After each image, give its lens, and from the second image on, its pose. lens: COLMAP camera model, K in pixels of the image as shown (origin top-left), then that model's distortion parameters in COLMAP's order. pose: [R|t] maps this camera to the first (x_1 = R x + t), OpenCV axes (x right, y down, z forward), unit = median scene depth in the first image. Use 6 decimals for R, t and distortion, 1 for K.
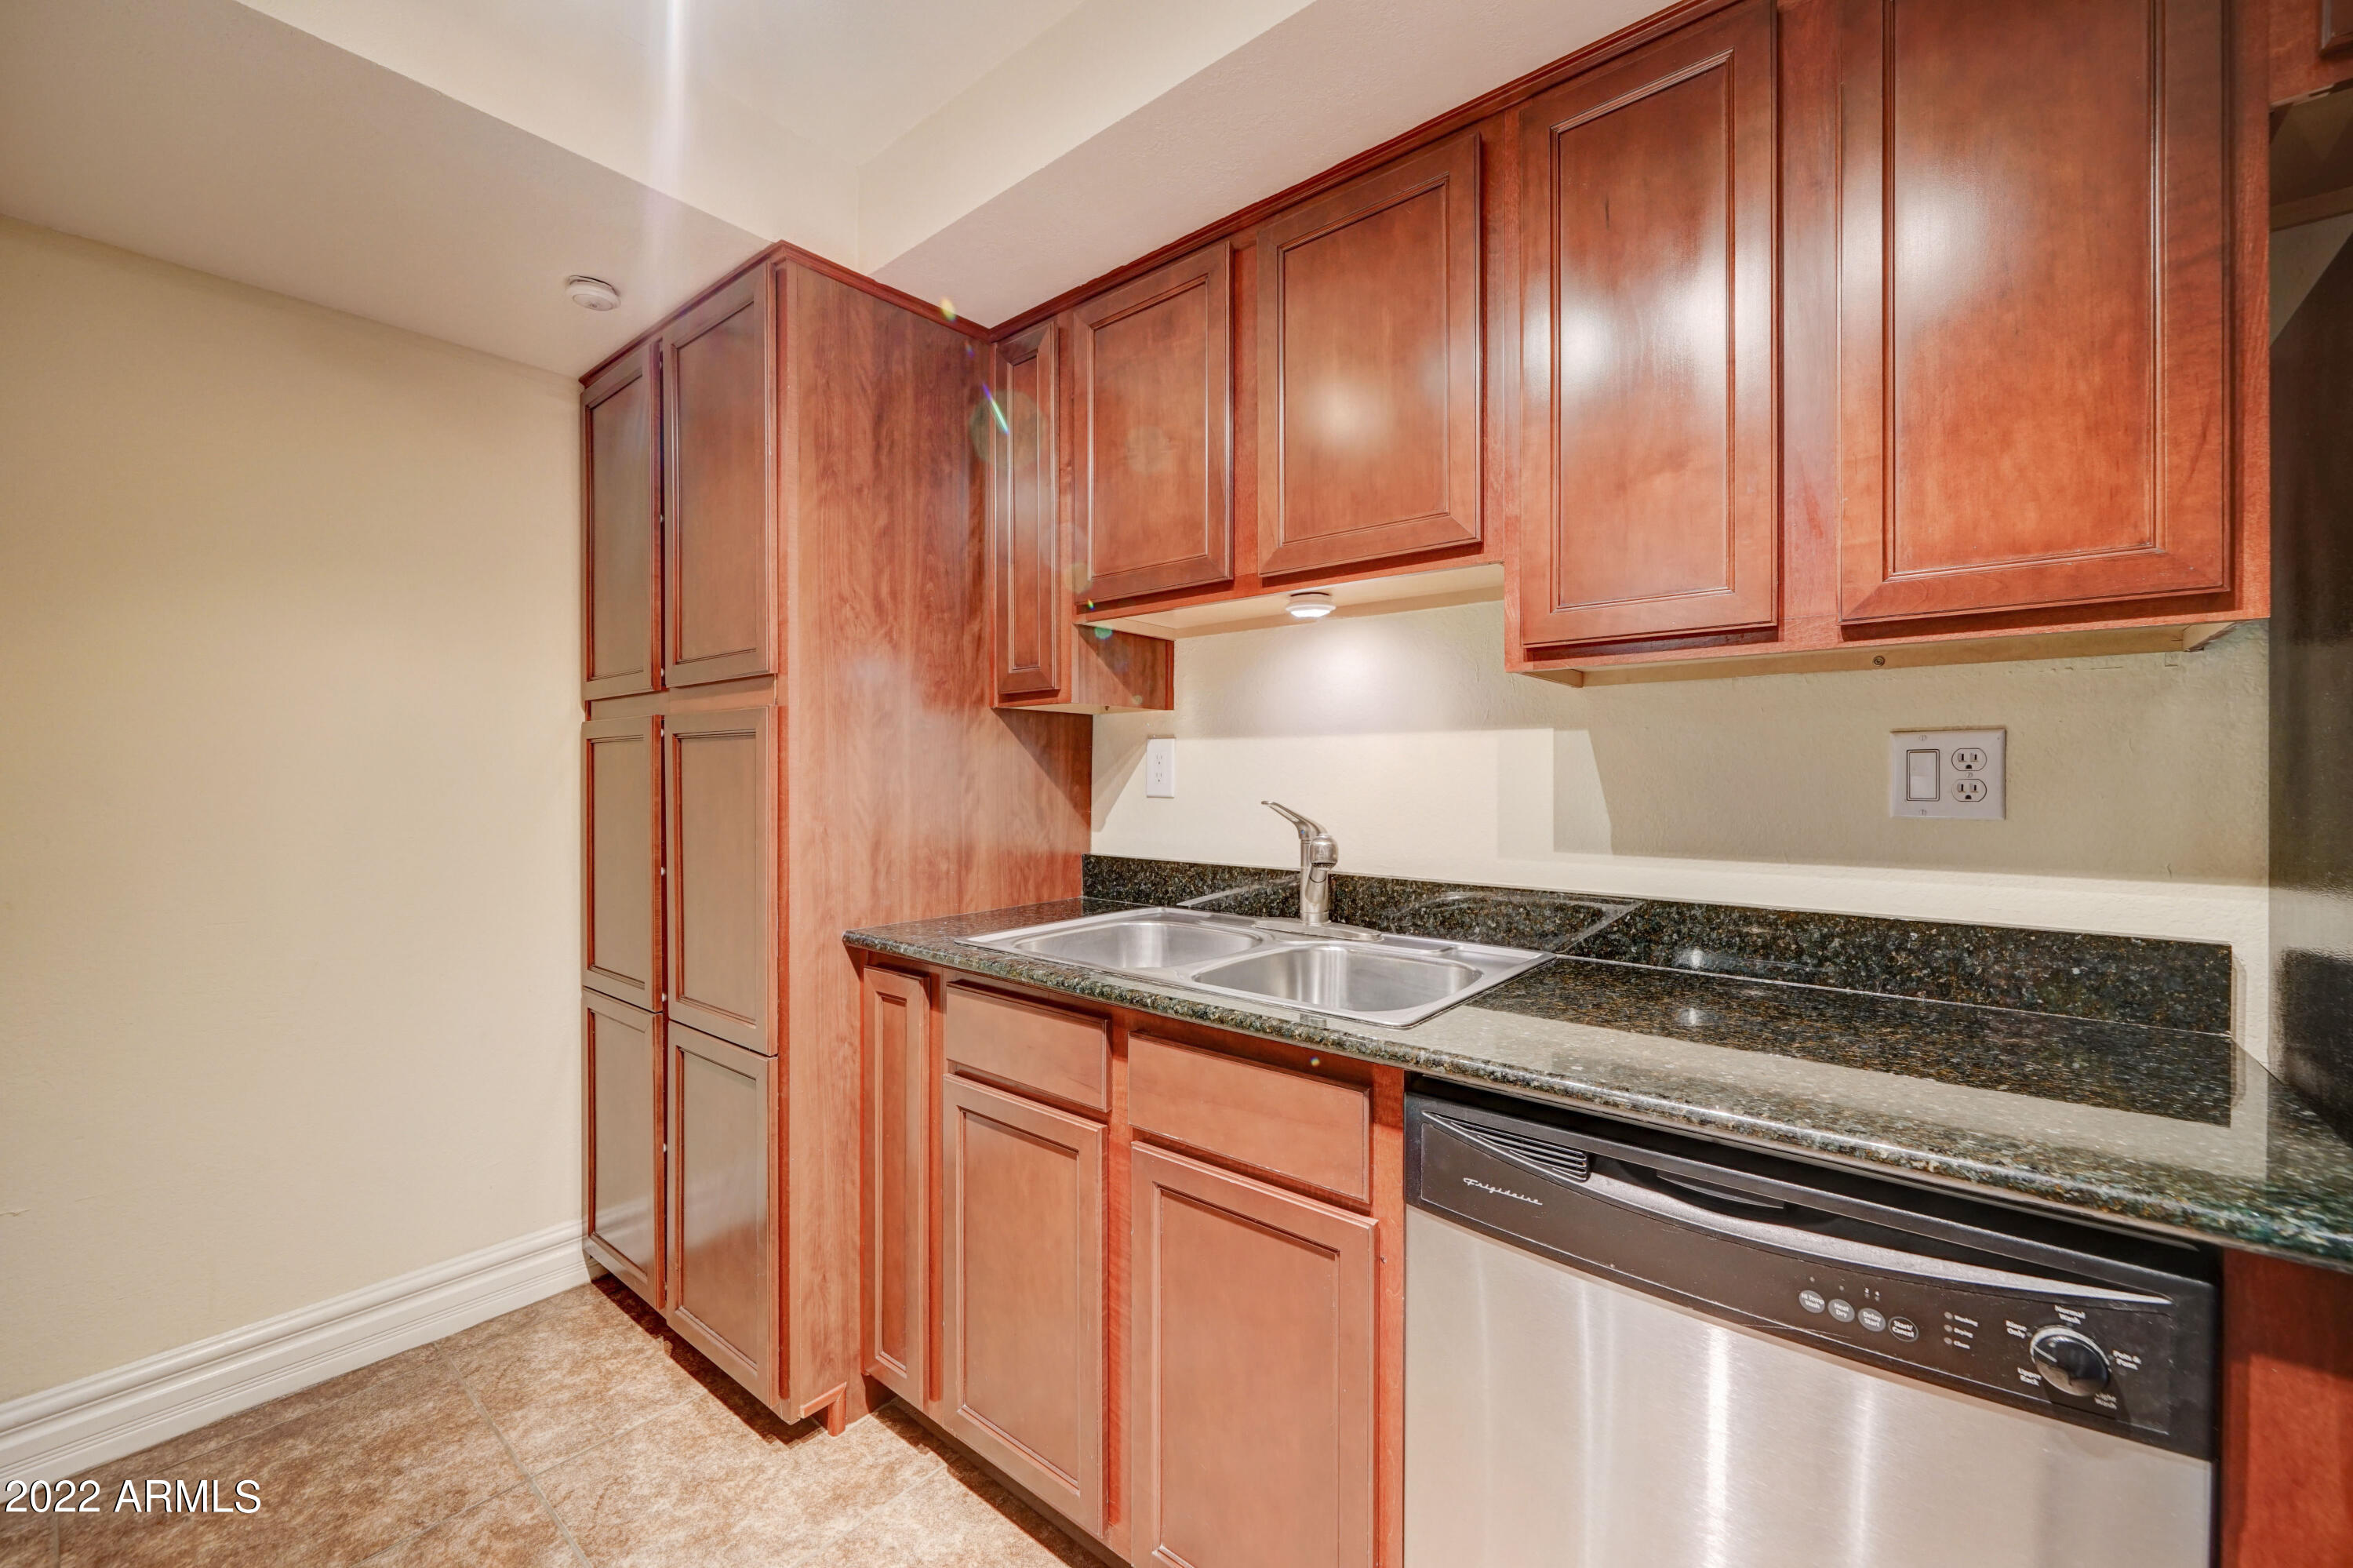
lens RADIAL K [[957.6, 0, 1207.1], [0, 957.6, 778.7], [0, 0, 1]] dist [-0.003032, 0.001381]
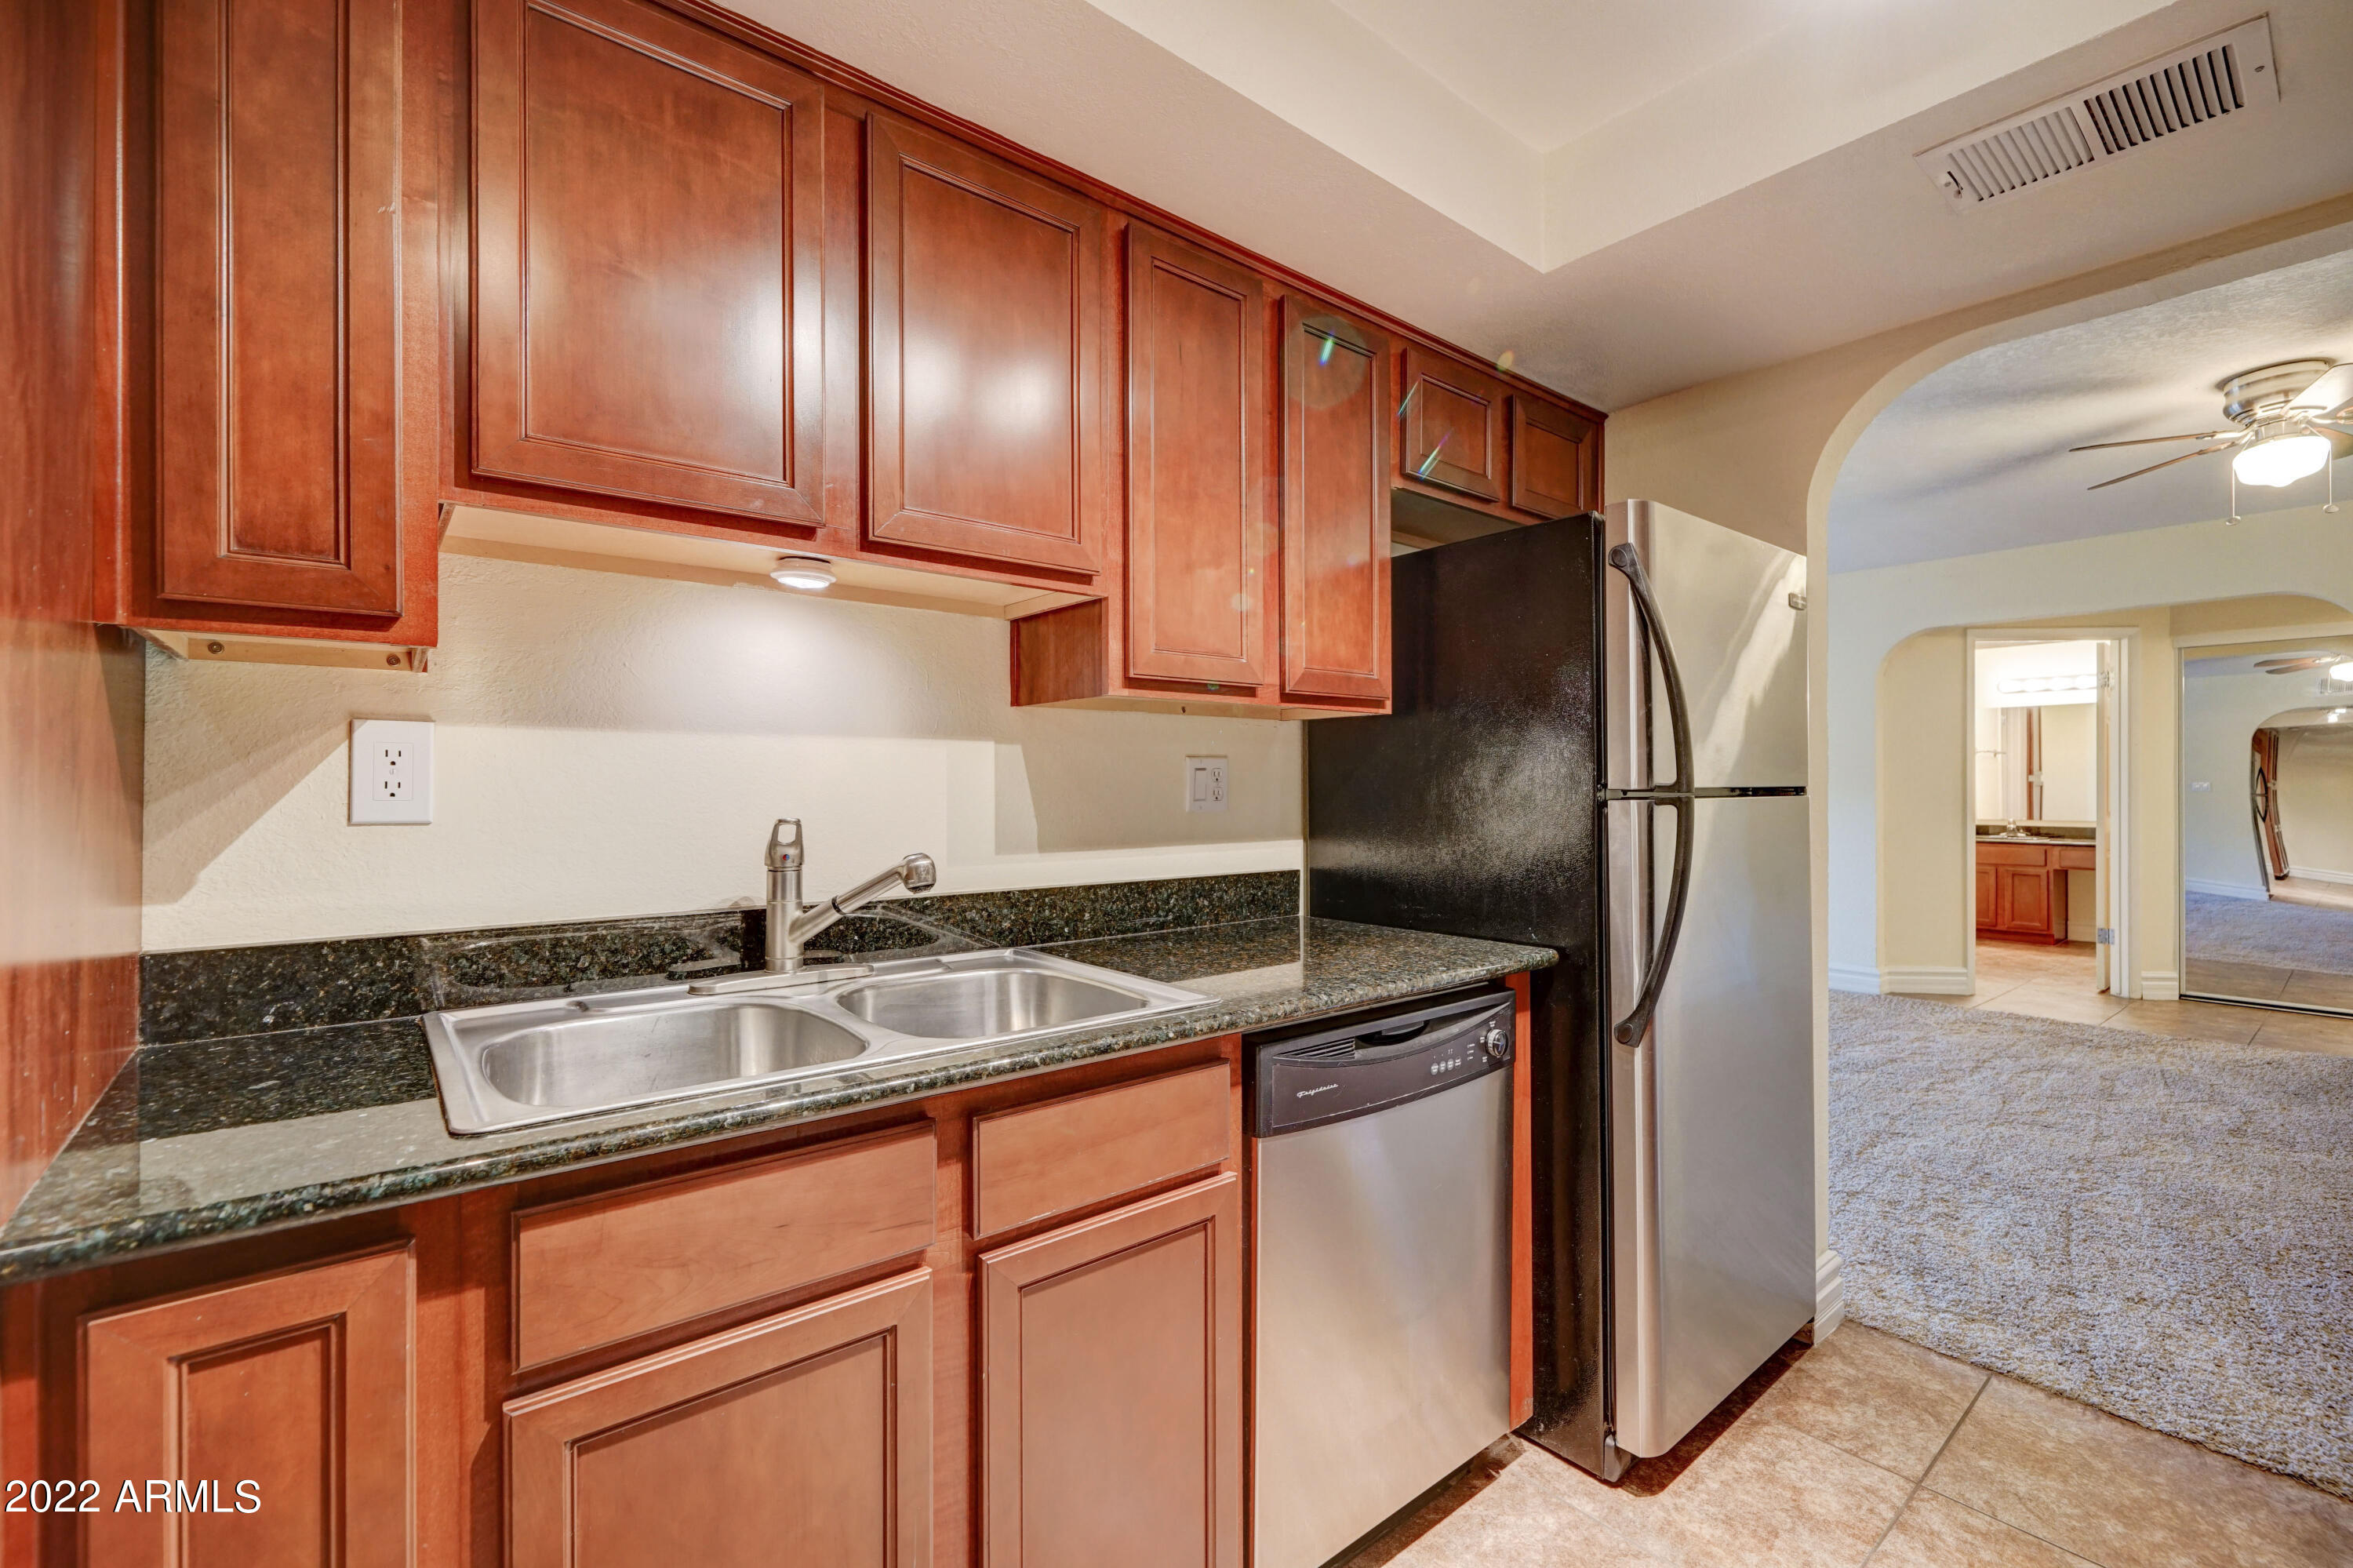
lens RADIAL K [[986.8, 0, 1190.3], [0, 986.8, 790.2], [0, 0, 1]] dist [0.003223, 0.000961]
pose [[0.202832, -0.011682, 0.979144, -0.651792], [-0.002954, 0.999917, 0.012541, -0.011298], [-0.979209, -0.005436, 0.202781, 0.524912]]
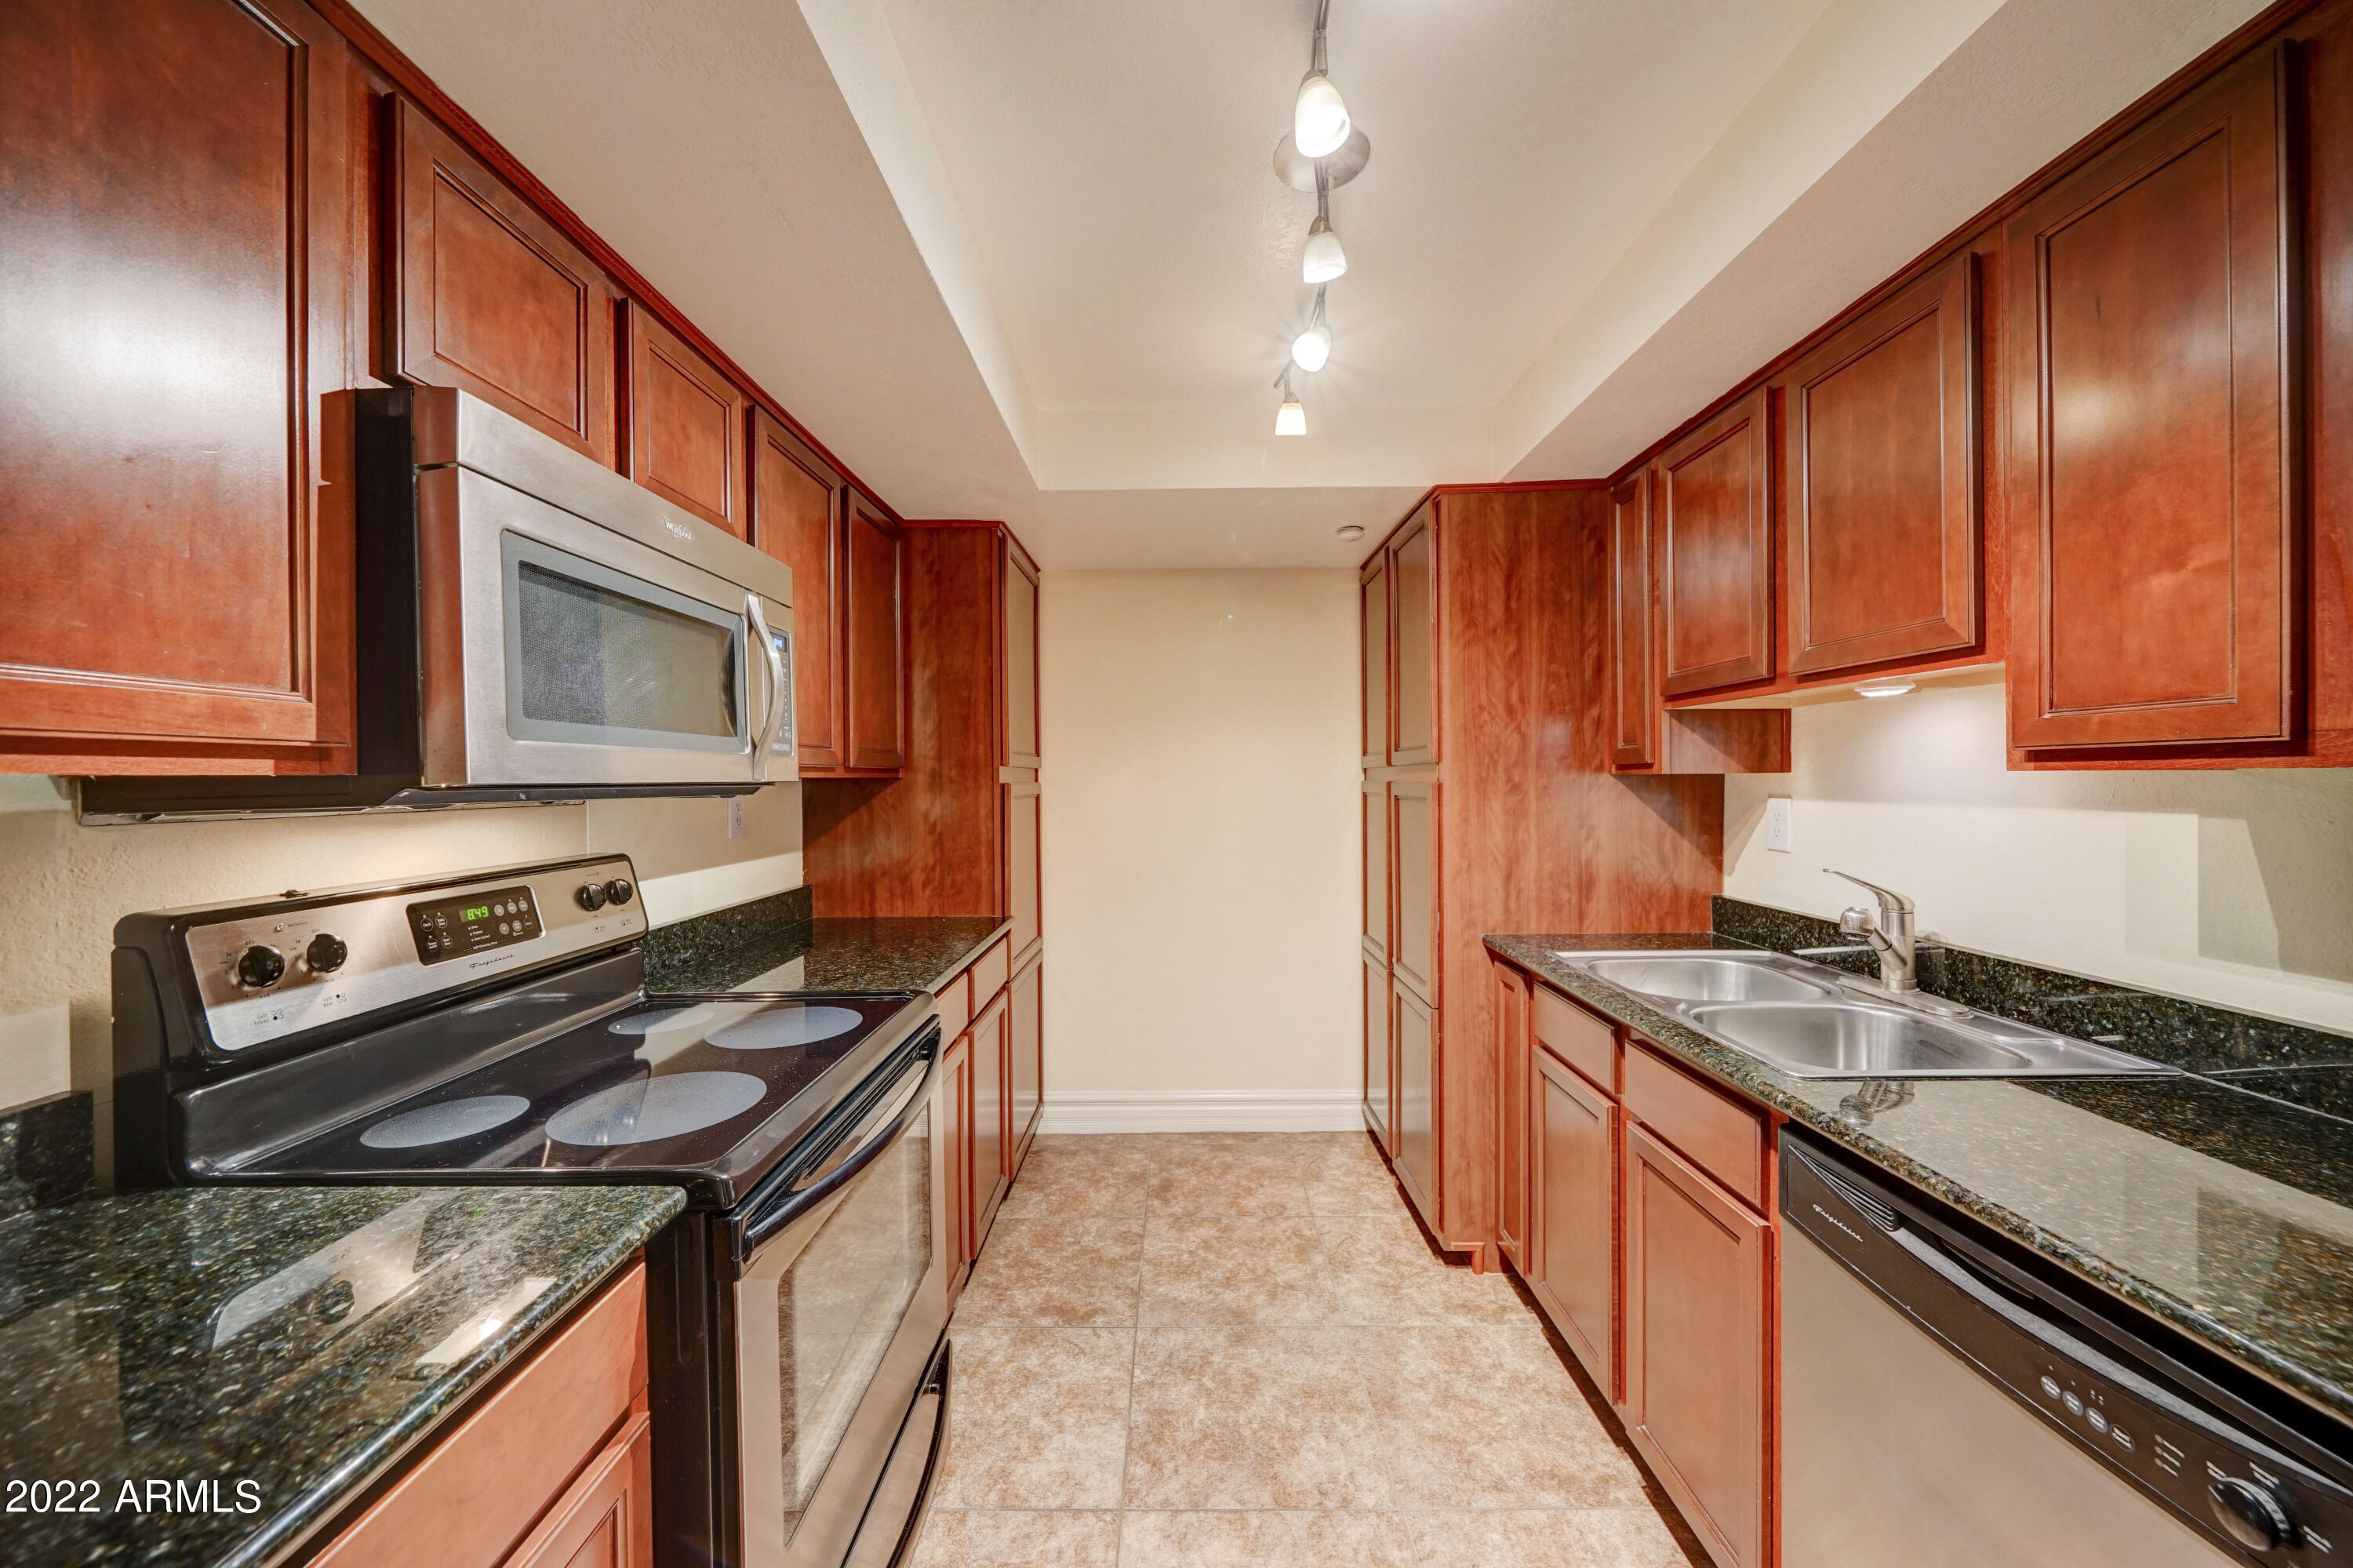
lens RADIAL K [[882.4, 0, 1168.5], [0, 882.4, 783.6], [0, 0, 1]] dist [-0.005047, 0.000813]
pose [[0.620840, 0.004575, -0.783924, 0.383110], [0.001304, 0.999976, 0.006869, -0.082305], [0.783936, -0.005287, 0.620819, -0.216325]]
